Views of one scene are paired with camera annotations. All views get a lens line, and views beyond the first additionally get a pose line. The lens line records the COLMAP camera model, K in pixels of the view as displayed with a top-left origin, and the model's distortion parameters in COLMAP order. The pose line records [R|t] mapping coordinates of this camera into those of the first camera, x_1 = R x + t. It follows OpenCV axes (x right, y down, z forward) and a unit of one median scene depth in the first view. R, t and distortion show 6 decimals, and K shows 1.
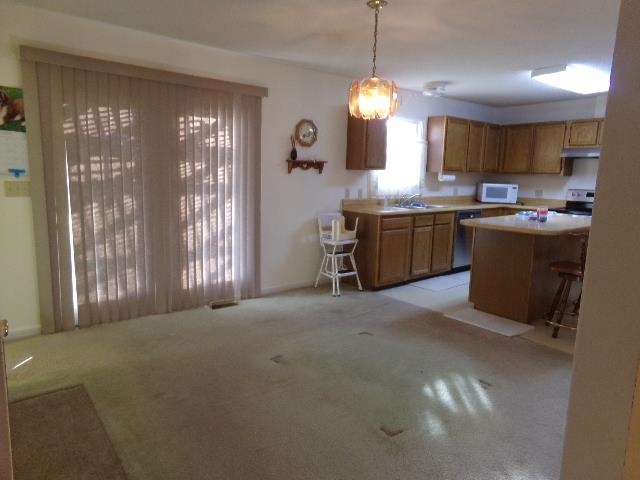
lens RADIAL K [[442.9, 0, 316.7], [0, 442.9, 242.5], [0, 0, 1]] dist [-0.108783, 0.192191]
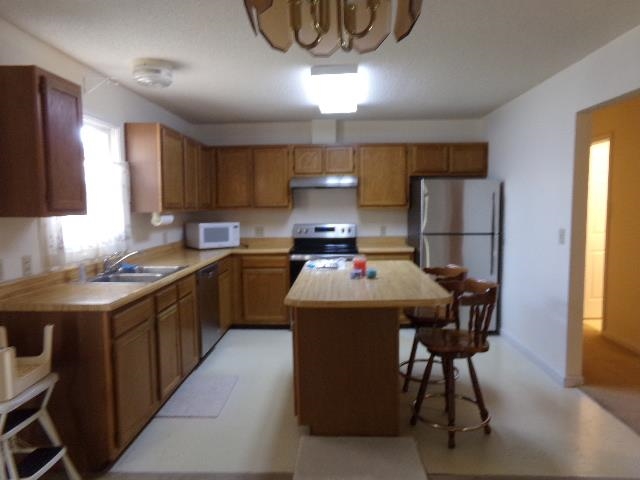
lens RADIAL K [[442.9, 0, 316.7], [0, 442.9, 242.5], [0, 0, 1]] dist [-0.108783, 0.192191]
pose [[0.649085, -0.095210, 0.754734, -0.058520], [0.148574, 0.988897, -0.003027, -0.098922], [-0.746066, 0.114099, 0.656024, 0.516233]]
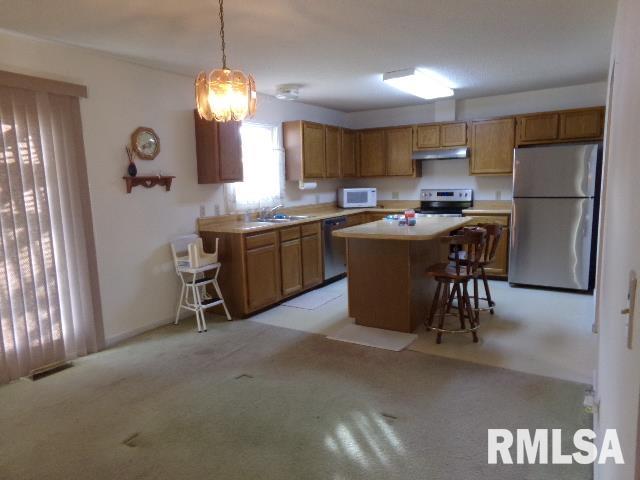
lens RADIAL K [[442.9, 0, 316.7], [0, 442.9, 242.5], [0, 0, 1]] dist [-0.108783, 0.192191]
pose [[0.944246, -0.098200, 0.314255, 0.003324], [0.105342, 0.994419, -0.005779, -0.022398], [-0.311934, 0.038561, 0.949321, 0.115772]]
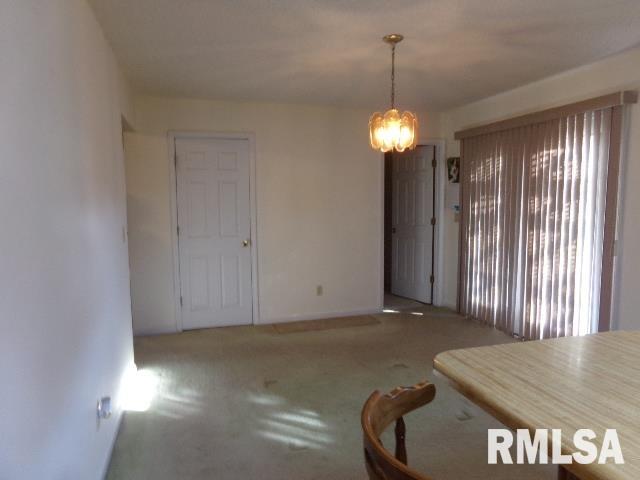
lens RADIAL K [[442.9, 0, 316.7], [0, 442.9, 242.5], [0, 0, 1]] dist [-0.108783, 0.192191]
pose [[-0.376102, 0.064742, -0.924314, 0.668231], [-0.157103, 0.978657, 0.132473, -0.110058], [0.913162, 0.195036, -0.357904, 0.741284]]
